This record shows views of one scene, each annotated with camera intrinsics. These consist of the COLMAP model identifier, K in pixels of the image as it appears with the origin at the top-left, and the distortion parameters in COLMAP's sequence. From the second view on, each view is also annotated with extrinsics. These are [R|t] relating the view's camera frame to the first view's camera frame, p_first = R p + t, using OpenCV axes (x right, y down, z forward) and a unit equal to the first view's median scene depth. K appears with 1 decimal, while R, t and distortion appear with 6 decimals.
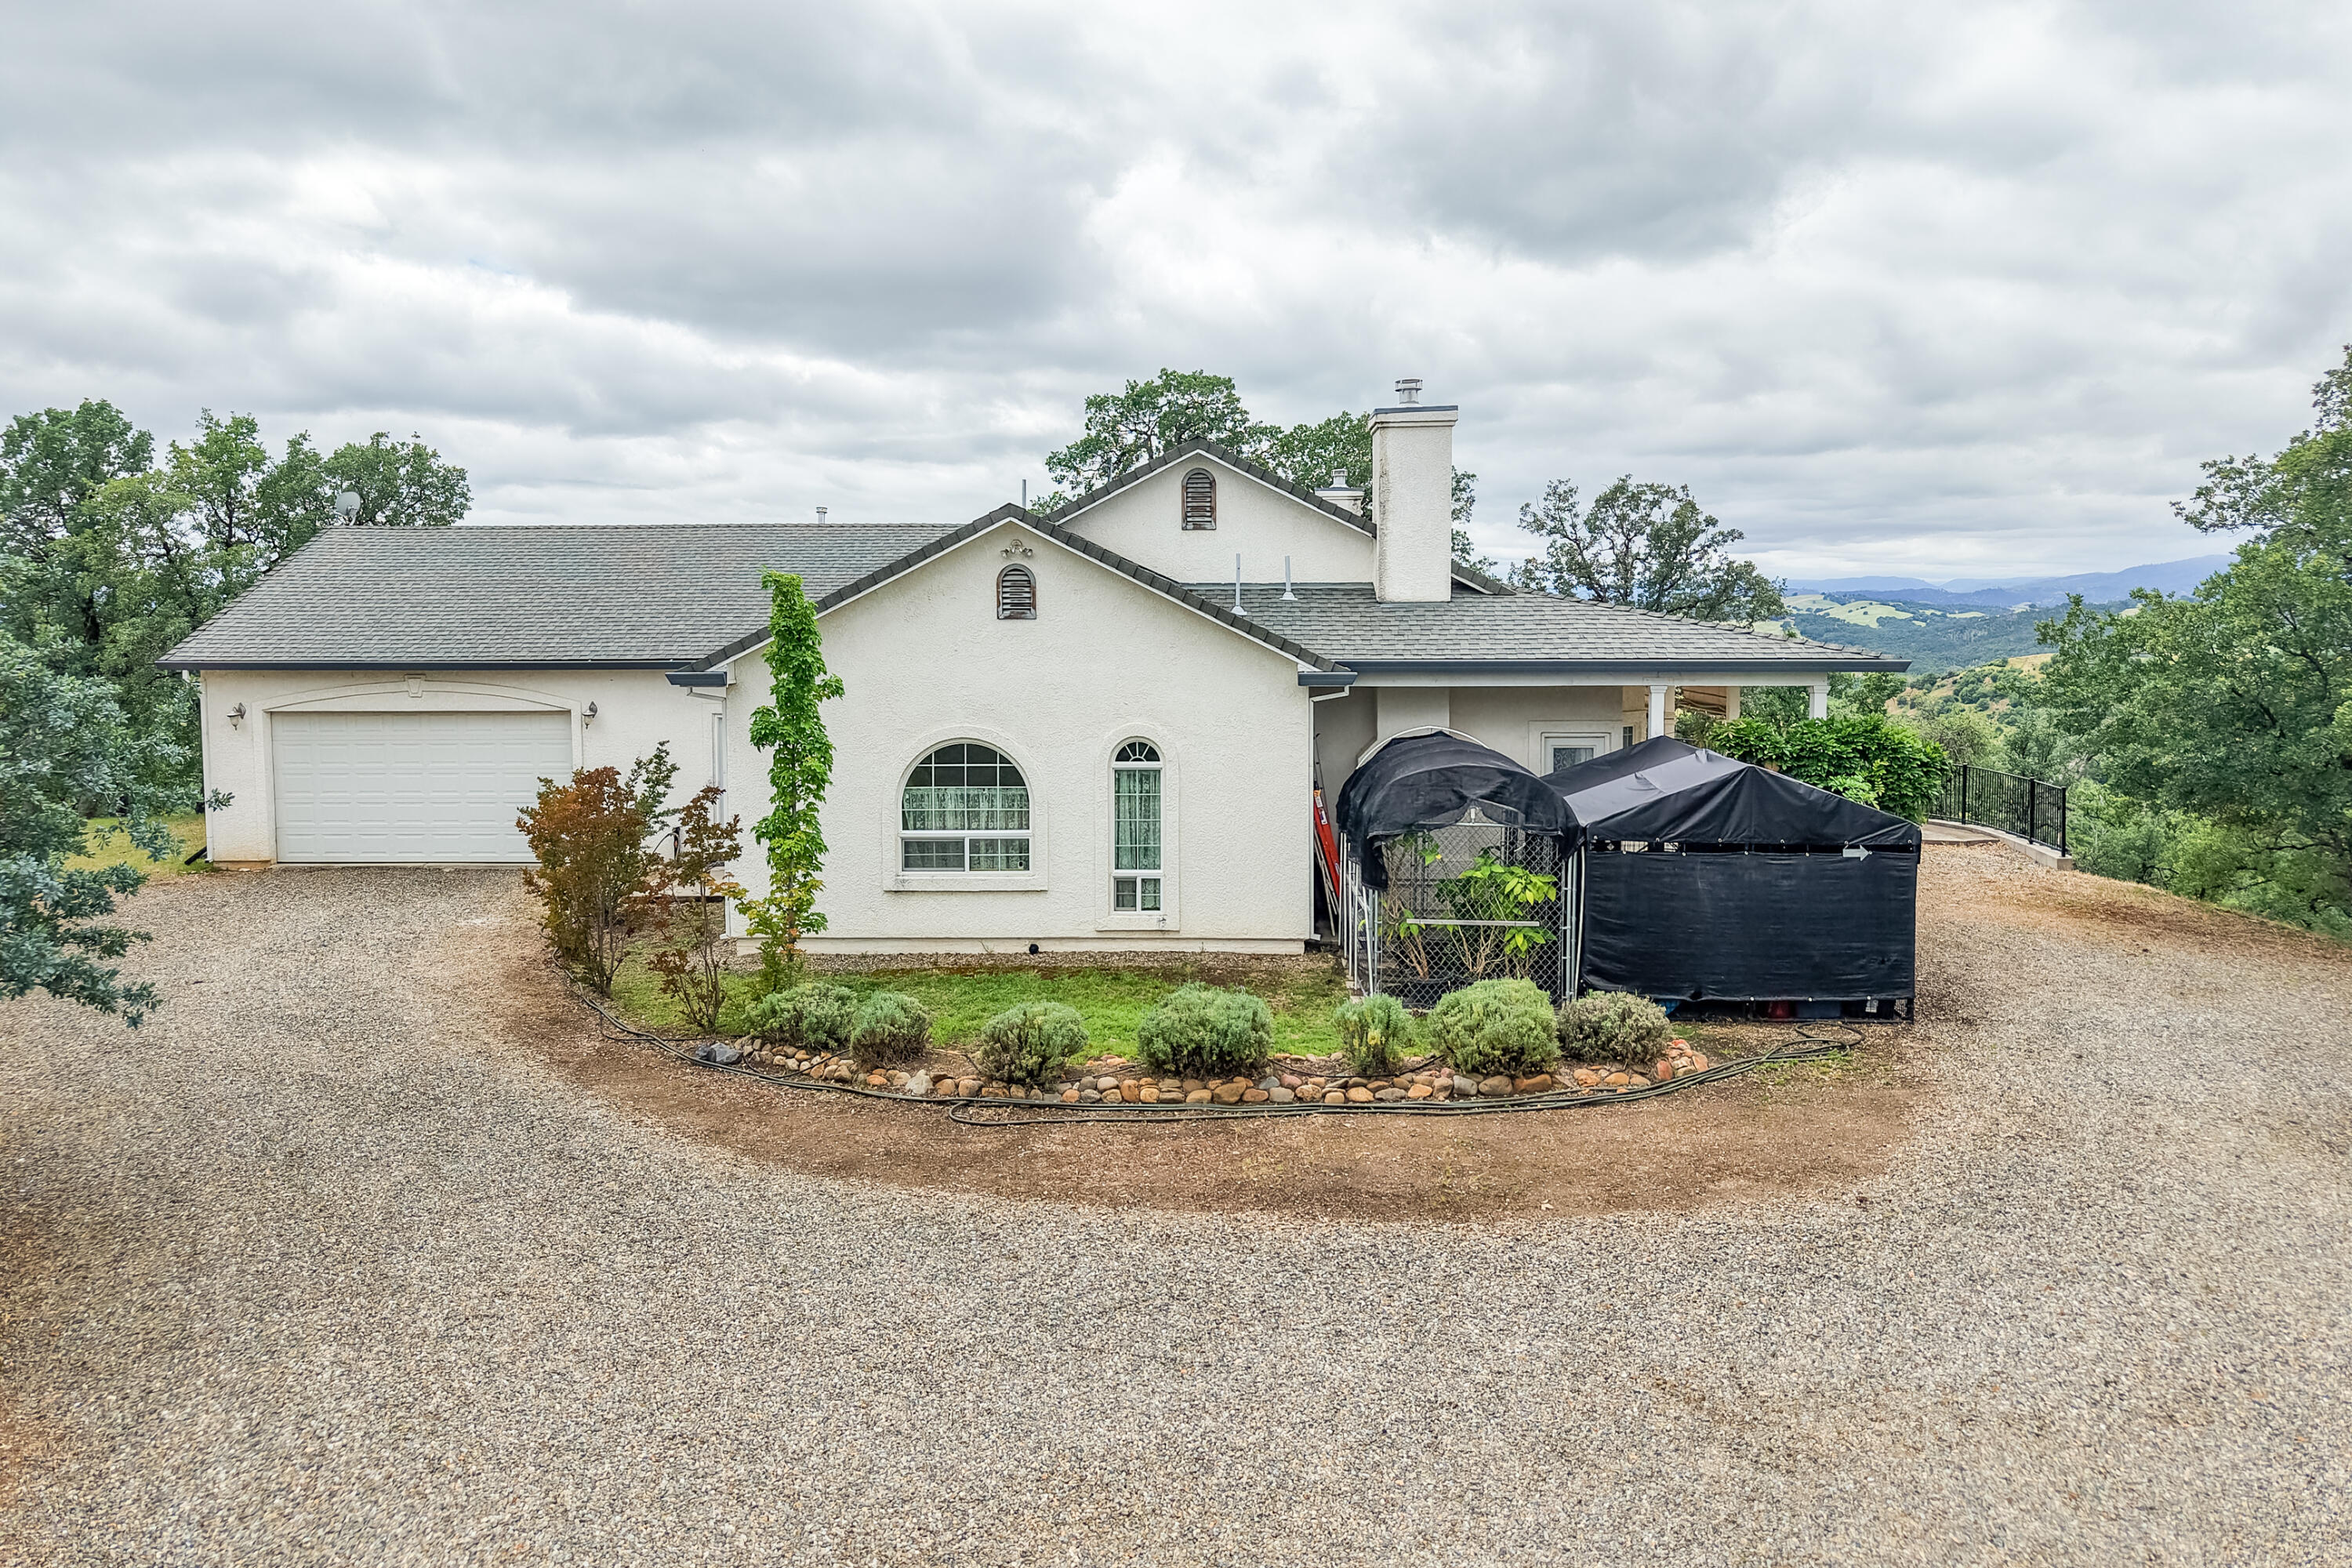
lens RADIAL K [[1616.7, 0, 1178.4], [0, 1616.7, 664.5], [0, 0, 1]] dist [-0.000237, -0.002085]
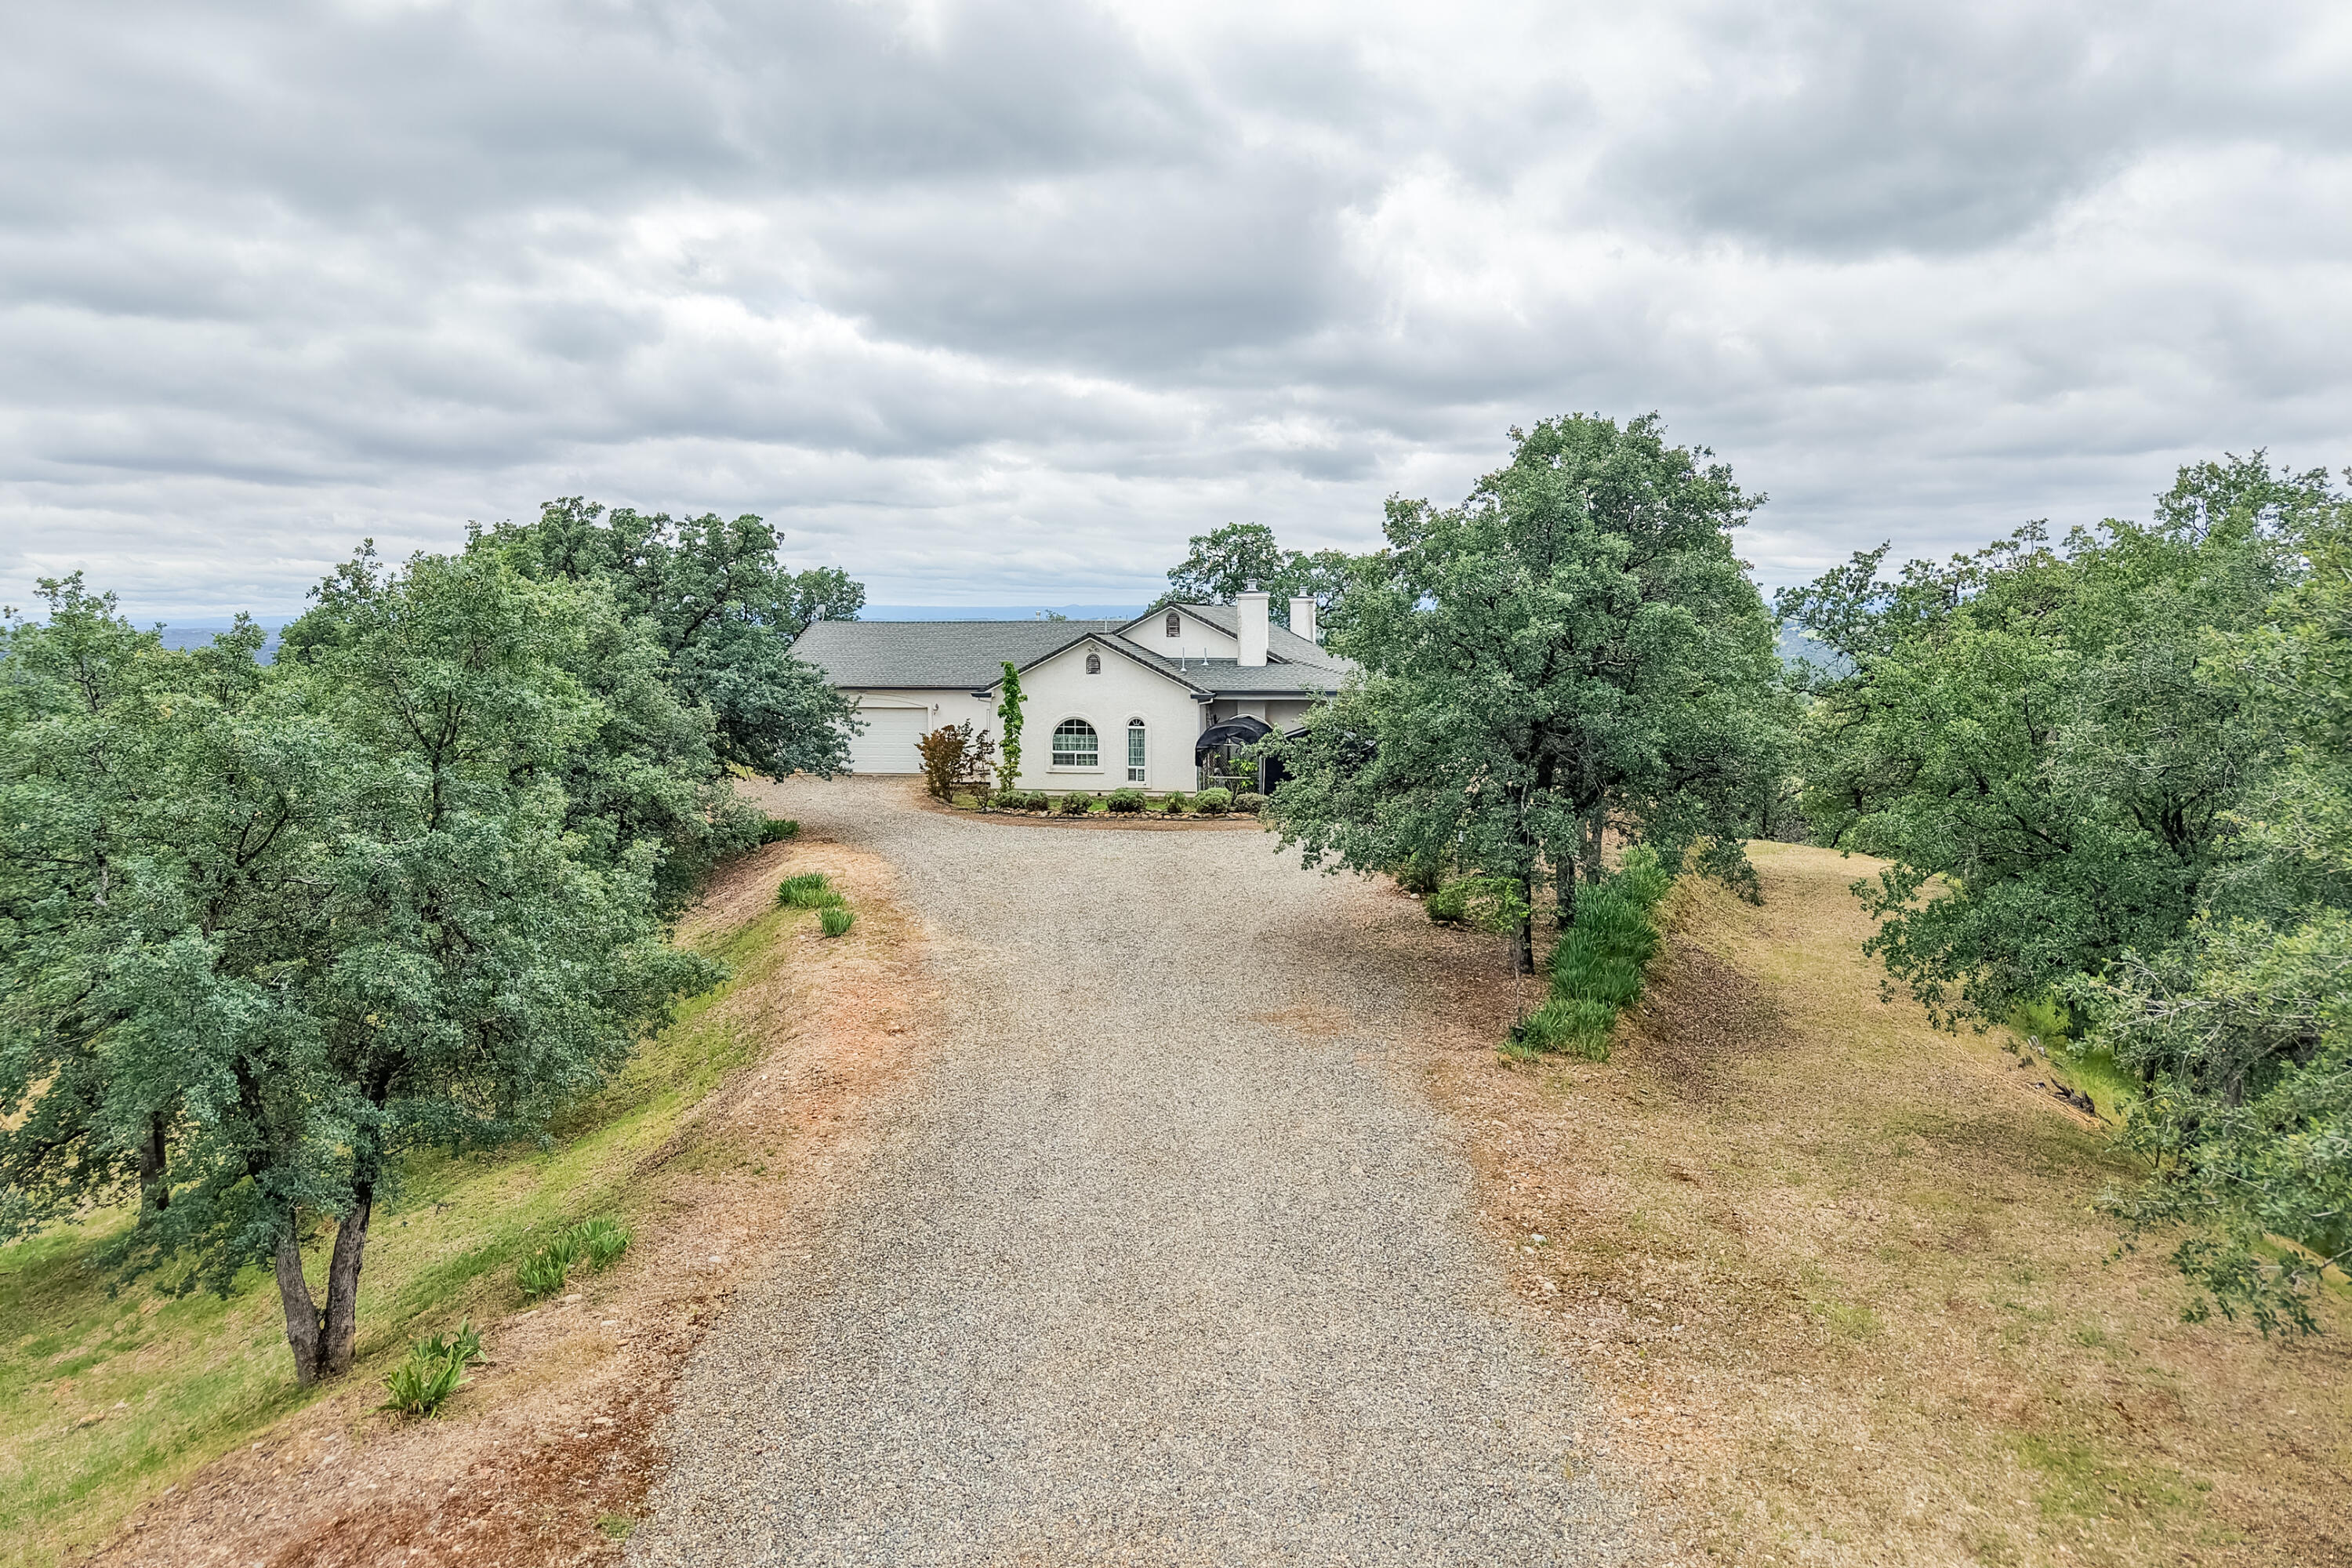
lens RADIAL K [[1586.7, 0, 1167.2], [0, 1586.7, 746.8], [0, 0, 1]] dist [0.007318, -0.003883]
pose [[0.985429, 0.012153, -0.169653, 0.479975], [-0.004857, 0.999048, 0.043353, -0.021433], [0.170018, -0.041897, 0.984550, -1.628200]]
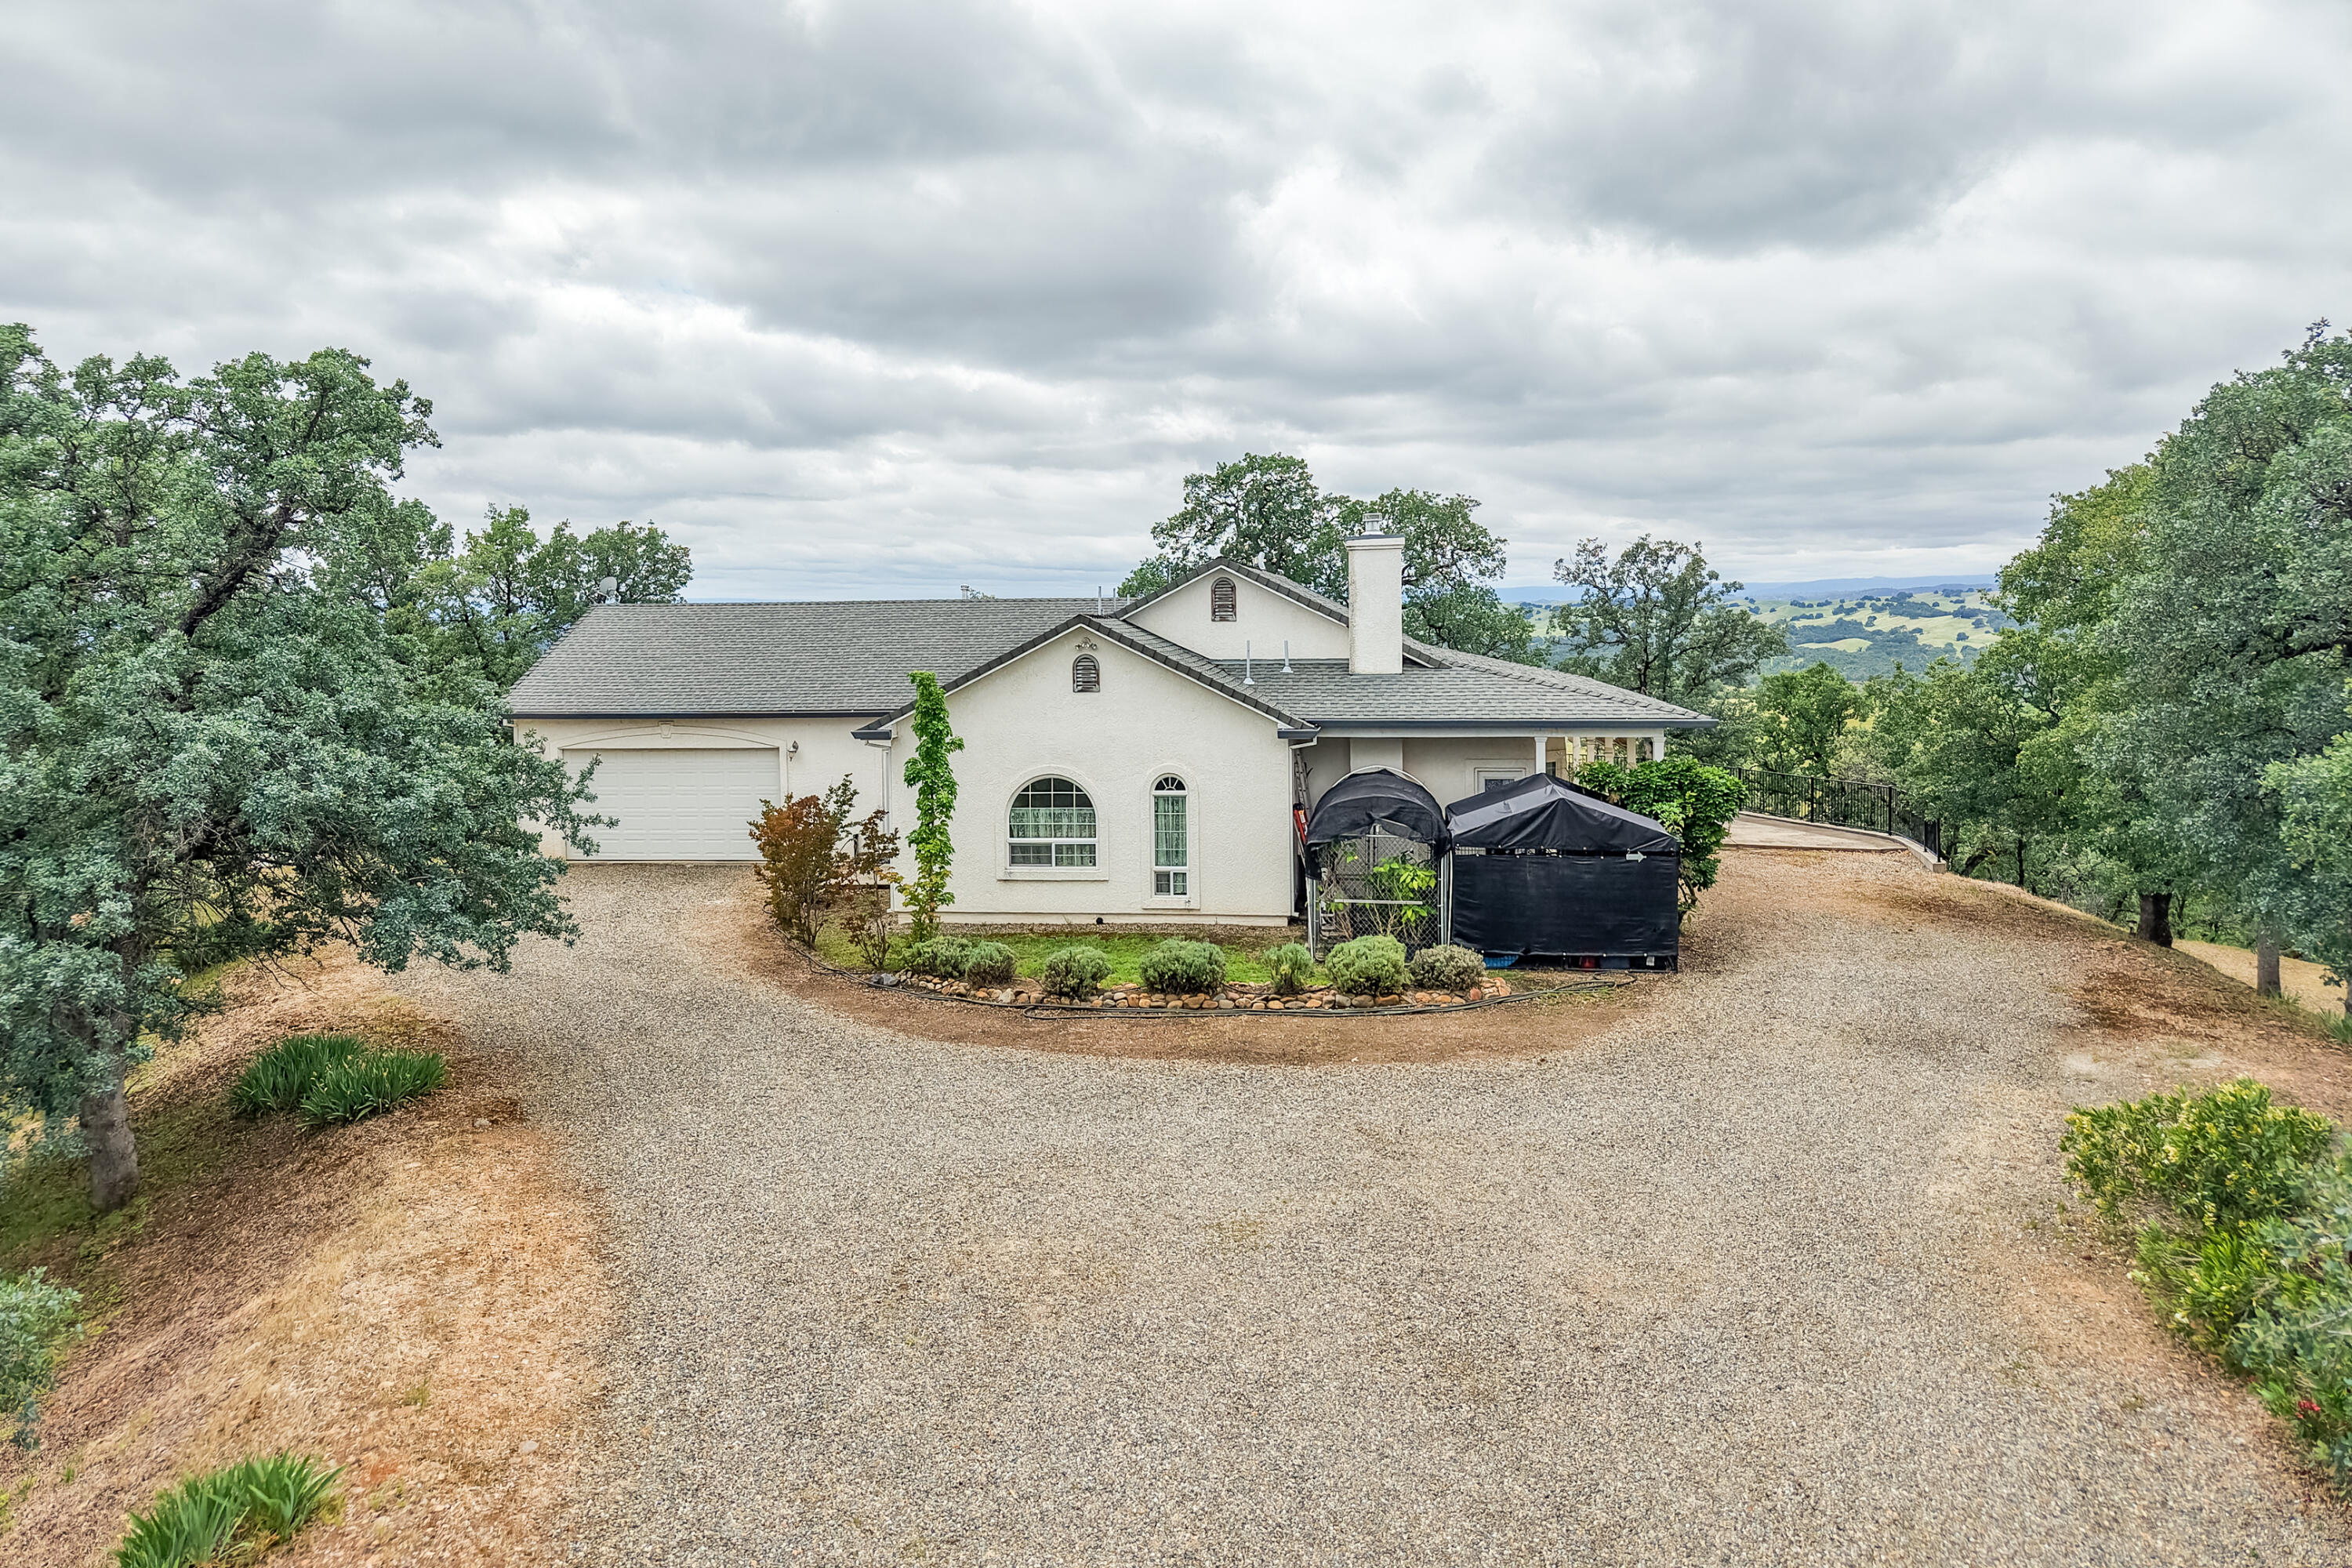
lens RADIAL K [[1607.4, 0, 1180.7], [0, 1607.4, 671.0], [0, 0, 1]] dist [0.012897, -0.000482]
pose [[0.995131, -0.006552, -0.098340, 0.124889], [0.006653, 0.999978, 0.000699, -0.047194], [0.098333, -0.001350, 0.995153, -0.419833]]
